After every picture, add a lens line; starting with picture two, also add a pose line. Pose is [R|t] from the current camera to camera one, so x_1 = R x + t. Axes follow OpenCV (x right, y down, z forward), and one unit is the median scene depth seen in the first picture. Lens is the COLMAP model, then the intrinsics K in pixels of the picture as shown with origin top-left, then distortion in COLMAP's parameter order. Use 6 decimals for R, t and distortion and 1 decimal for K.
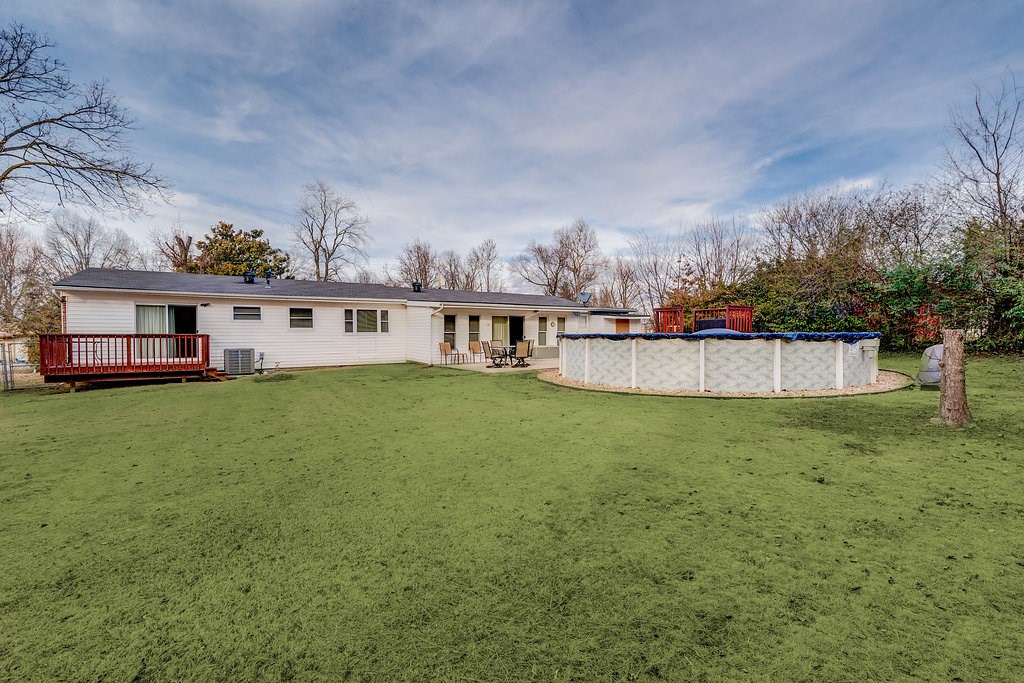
lens RADIAL K [[439.0, 0, 510.7], [0, 439.0, 344.4], [0, 0, 1]] dist [-0.000739, -0.000047]
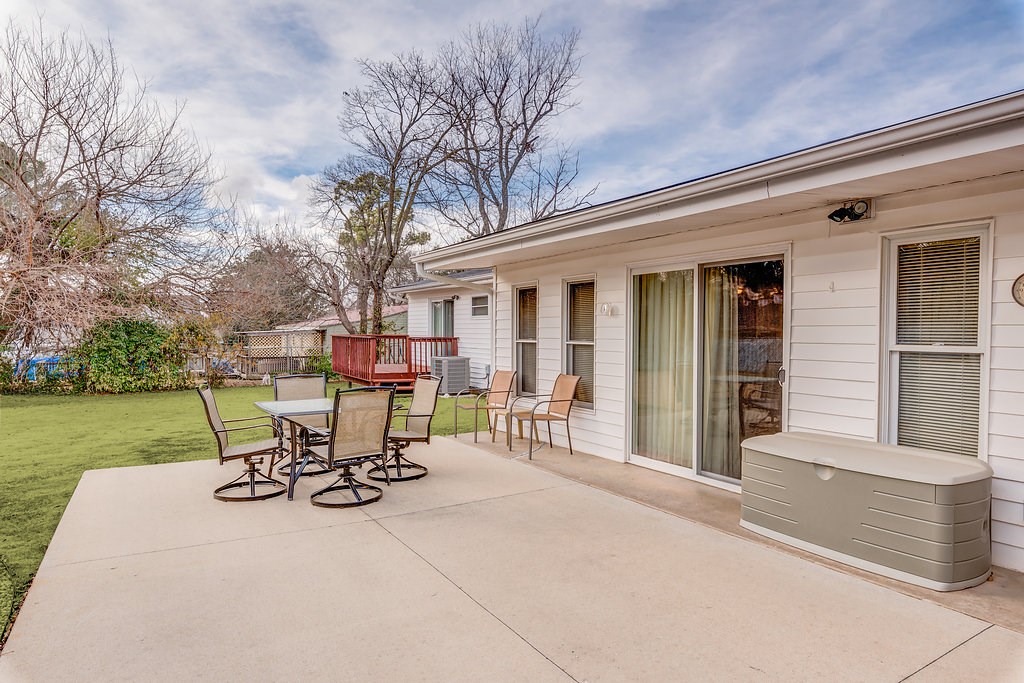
lens RADIAL K [[591.9, 0, 512.0], [0, 591.9, 341.5], [0, 0, 1]] dist [-0.001622, 0.000262]
pose [[0.029300, 0.022084, -0.999327, 0.292721], [-0.023384, 0.999497, 0.021402, -0.037240], [0.999297, 0.022741, 0.029802, 1.012199]]
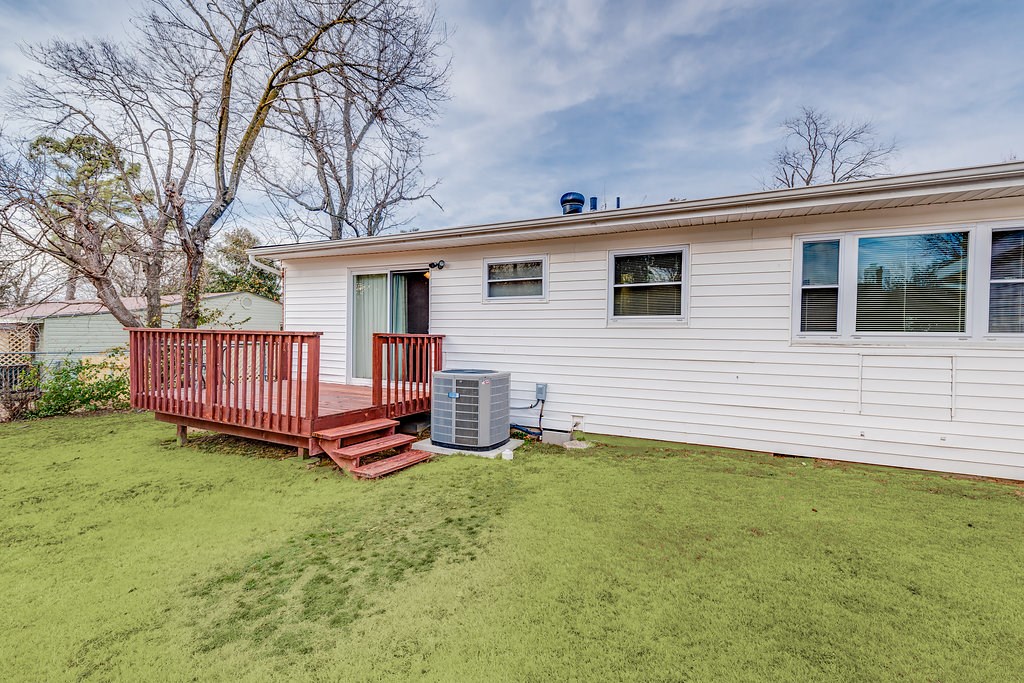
lens RADIAL K [[453.7, 0, 522.6], [0, 453.7, 344.0], [0, 0, 1]] dist [0.000073, -0.000136]
pose [[0.553739, 0.027166, -0.832247, -0.270093], [-0.031663, 0.999432, 0.011556, -0.020484], [0.832088, 0.019953, 0.554284, 0.784956]]
